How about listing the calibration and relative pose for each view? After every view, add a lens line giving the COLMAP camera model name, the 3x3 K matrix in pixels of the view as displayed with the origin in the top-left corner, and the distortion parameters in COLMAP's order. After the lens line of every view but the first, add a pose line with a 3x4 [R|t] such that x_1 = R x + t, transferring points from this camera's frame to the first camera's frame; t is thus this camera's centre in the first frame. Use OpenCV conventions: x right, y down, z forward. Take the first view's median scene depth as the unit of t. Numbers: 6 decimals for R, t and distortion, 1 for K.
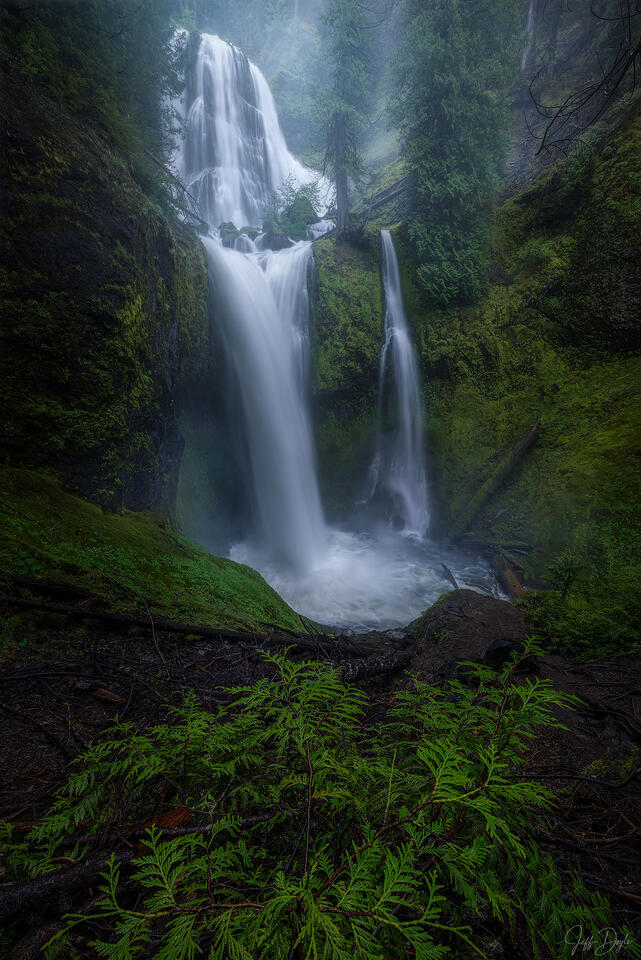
lens RADIAL K [[419.5, 0, 320.5], [0, 419.5, 480.0], [0, 0, 1]] dist [0.001112, 0.000177]
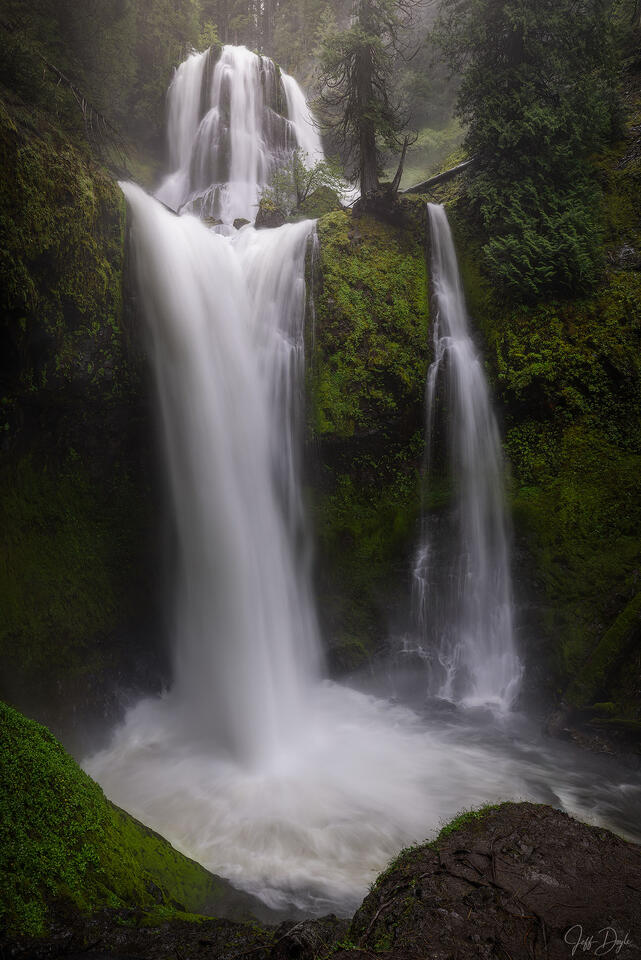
lens RADIAL K [[612.5, 0, 319.0], [0, 612.5, 469.1], [0, 0, 1]] dist [-0.003299, 0.000088]
pose [[0.991493, 0.010616, -0.129730, 0.107770], [-0.045340, 0.962416, -0.267767, 0.063870], [0.122011, 0.271371, 0.954710, 0.194748]]
